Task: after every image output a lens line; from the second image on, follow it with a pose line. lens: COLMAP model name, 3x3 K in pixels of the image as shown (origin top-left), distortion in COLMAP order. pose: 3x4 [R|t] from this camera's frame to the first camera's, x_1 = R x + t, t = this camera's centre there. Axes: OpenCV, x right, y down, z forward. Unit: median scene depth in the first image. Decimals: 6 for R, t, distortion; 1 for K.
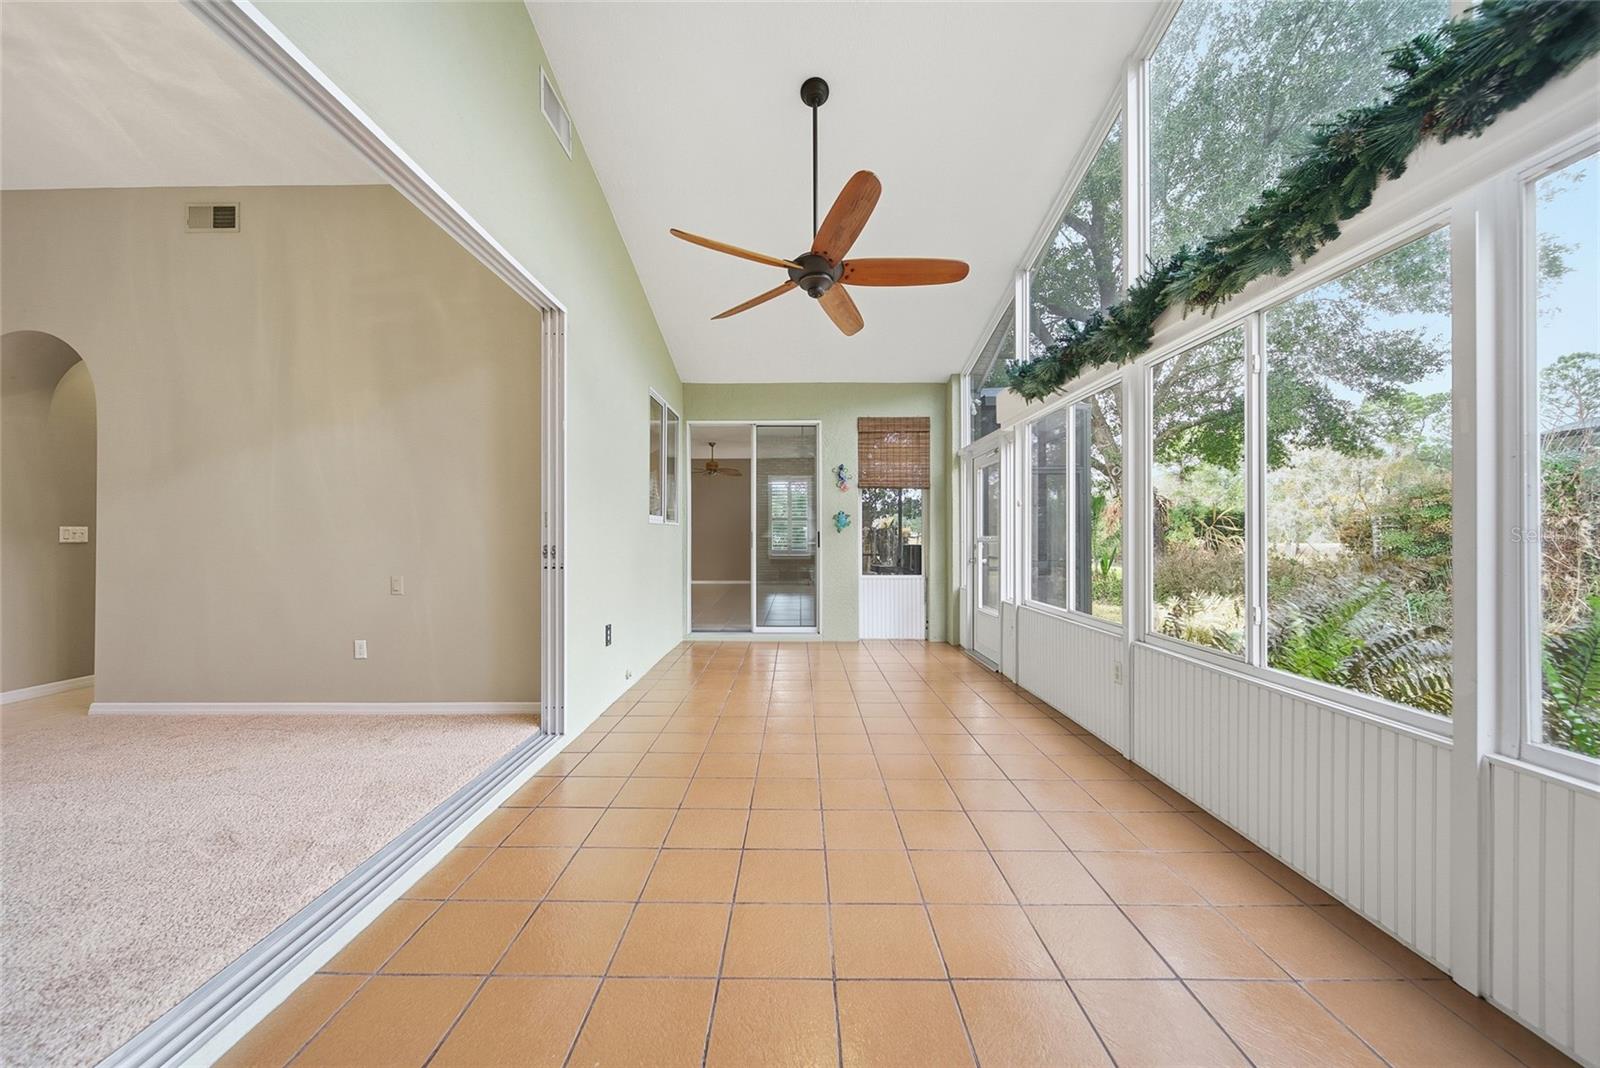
lens RADIAL K [[572.1, 0, 797.8], [0, 572.1, 532.8], [0, 0, 1]] dist [0.003030, 0.000132]
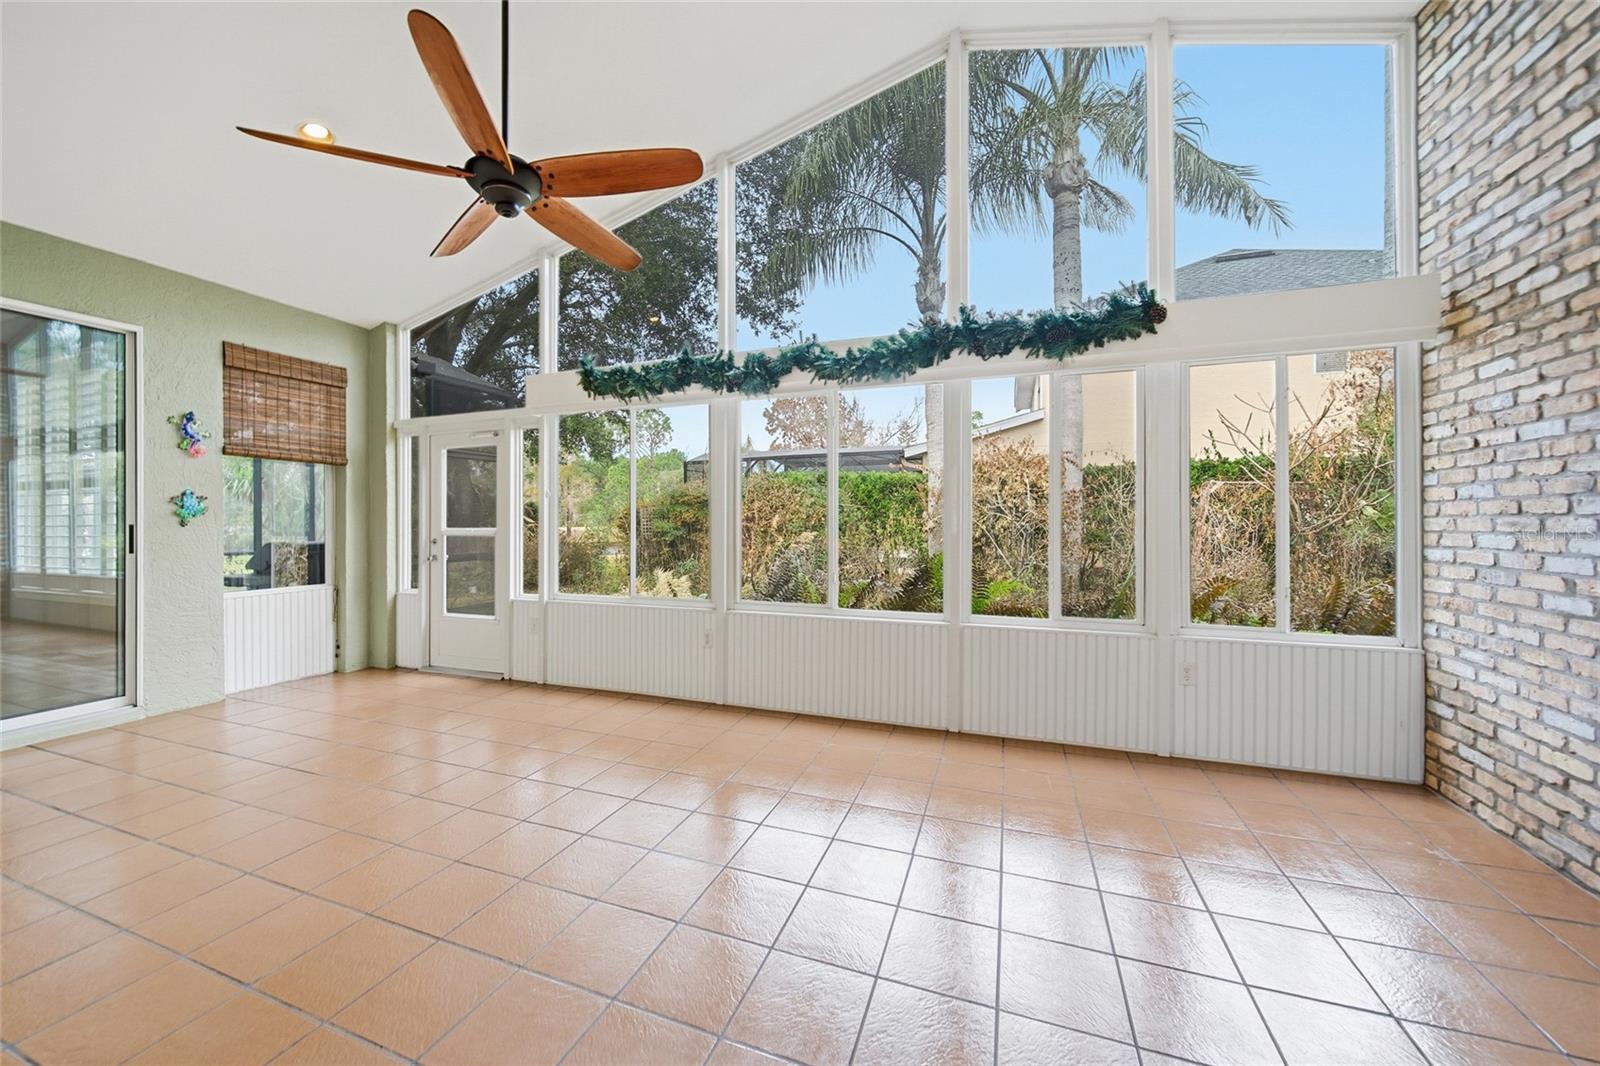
lens RADIAL K [[572.1, 0, 801.4], [0, 572.1, 518.6], [0, 0, 1]] dist [0.003030, 0.000132]
pose [[0.331201, -0.001898, 0.943558, -0.276751], [-0.001286, 0.999996, 0.002463, -0.010652], [-0.943559, -0.002029, 0.331197, 0.198429]]
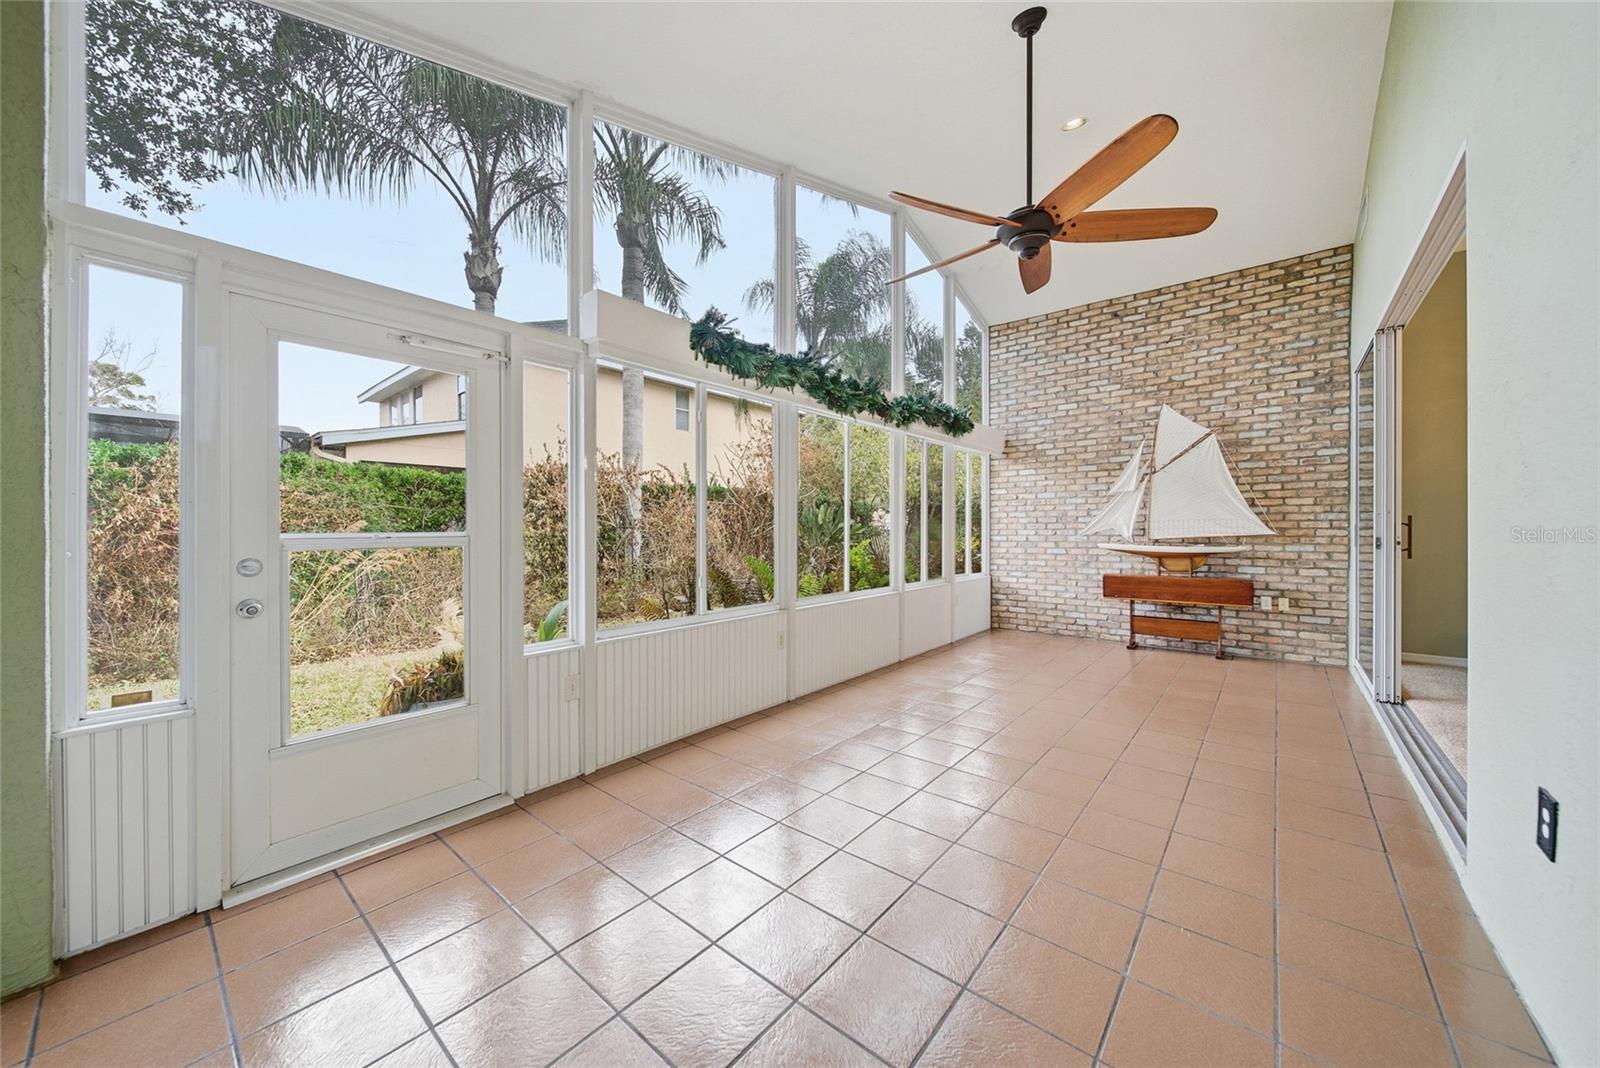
lens RADIAL K [[572.1, 0, 785.2], [0, 572.1, 532.4], [0, 0, 1]] dist [0.003030, 0.000132]
pose [[-0.762147, -0.001943, 0.647401, -0.129086], [-0.000961, 0.999998, 0.001870, 0.002832], [-0.647404, 0.000803, -0.762147, 0.980224]]
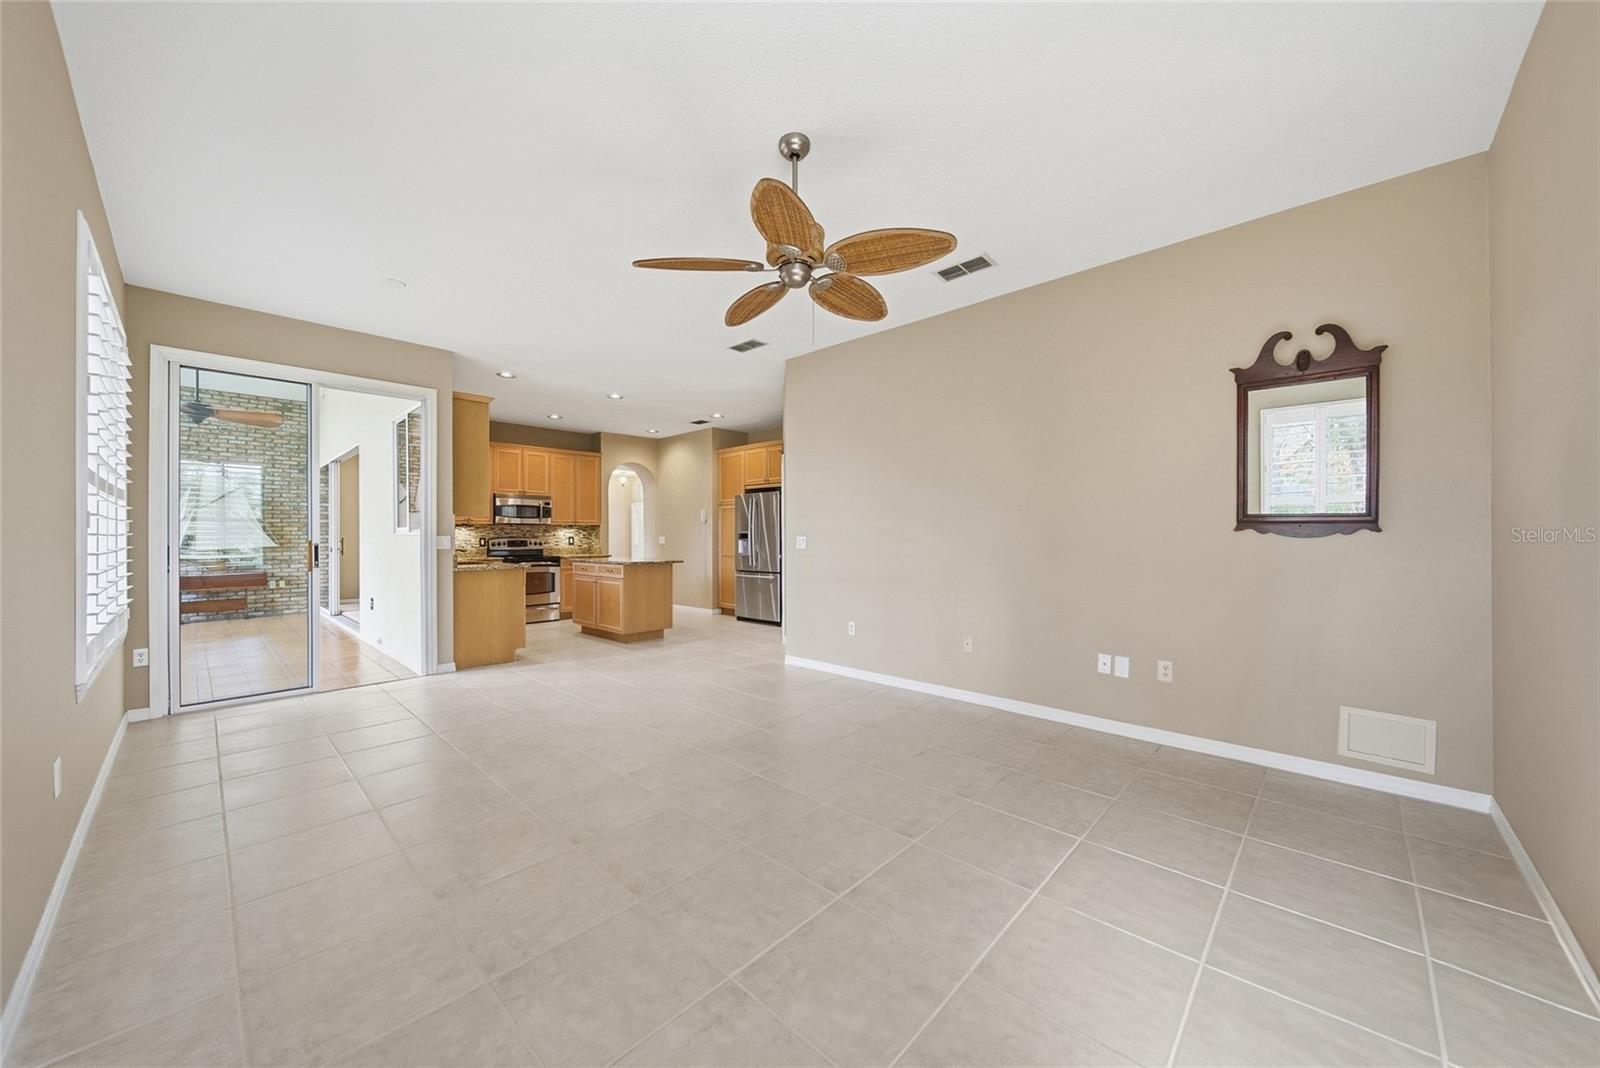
lens RADIAL K [[572.1, 0, 793.2], [0, 572.1, 533.8], [0, 0, 1]] dist [0.003030, 0.000132]
pose [[-0.687291, -0.005309, -0.726363, 0.037616], [0.000164, 0.999972, -0.007463, -0.016291], [0.726382, -0.005249, -0.687271, 1.964991]]
